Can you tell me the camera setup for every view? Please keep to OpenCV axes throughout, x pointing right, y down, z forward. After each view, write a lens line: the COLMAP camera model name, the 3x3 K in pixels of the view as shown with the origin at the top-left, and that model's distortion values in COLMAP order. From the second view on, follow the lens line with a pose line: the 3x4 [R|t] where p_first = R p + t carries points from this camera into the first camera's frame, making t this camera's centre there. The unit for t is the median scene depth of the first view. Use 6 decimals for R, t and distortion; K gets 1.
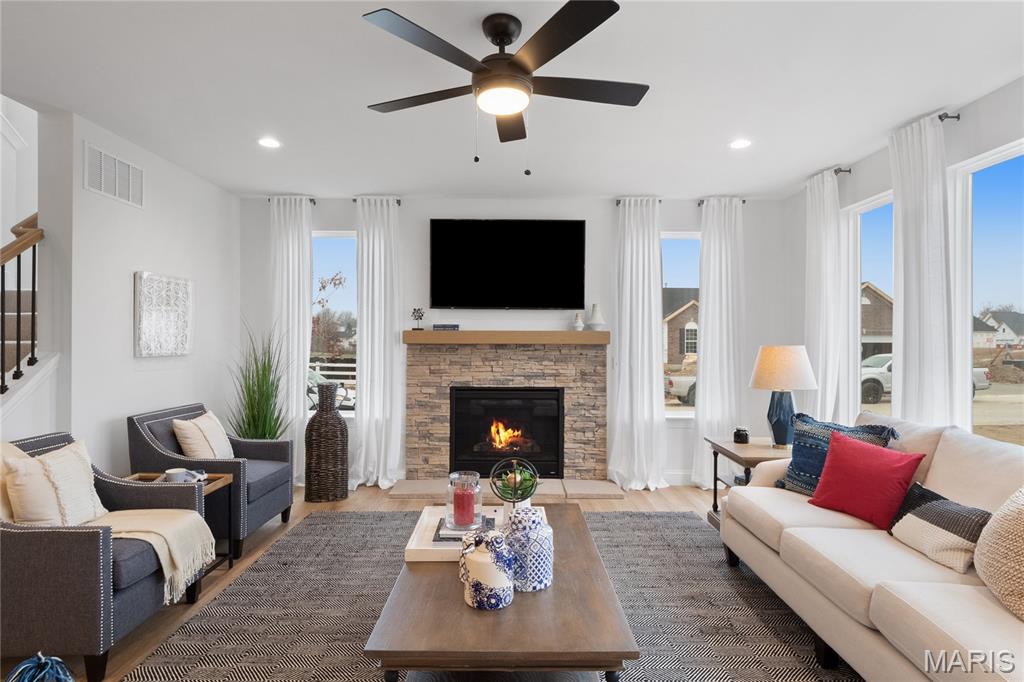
lens RADIAL K [[534.9, 0, 512.9], [0, 534.9, 338.8], [0, 0, 1]] dist [0.006498, -0.005690]
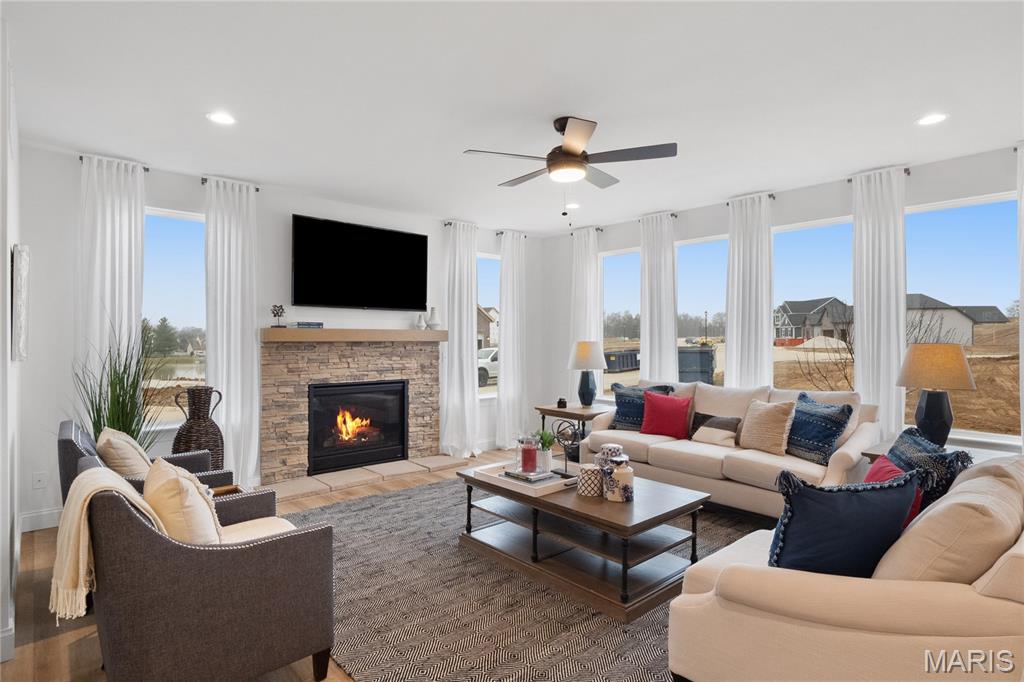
lens RADIAL K [[534.9, 0, 511.0], [0, 534.9, 339.5], [0, 0, 1]] dist [0.006498, -0.005690]
pose [[0.744519, -0.003578, 0.667592, -0.509336], [-0.000926, 0.999979, 0.006392, -0.001355], [-0.667601, -0.005377, 0.744500, 0.004909]]
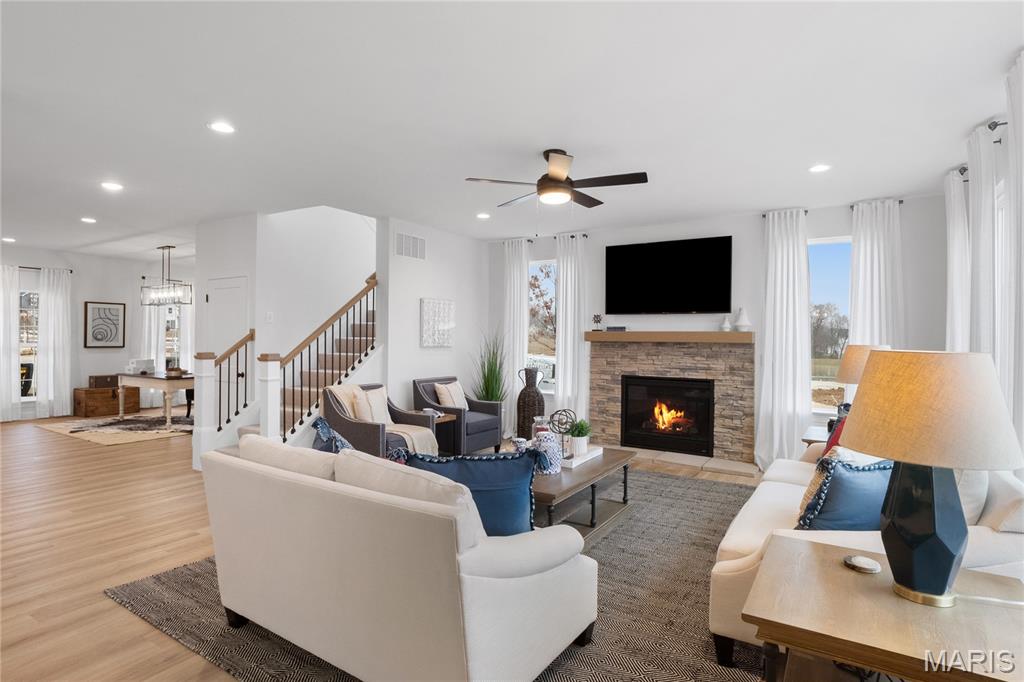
lens RADIAL K [[534.9, 0, 509.8], [0, 534.9, 338.6], [0, 0, 1]] dist [0.006498, -0.005690]
pose [[0.844655, 0.006065, -0.535276, 0.348682], [-0.005146, 0.999982, 0.003210, -0.000563], [0.535286, 0.000044, 0.844671, -0.233110]]
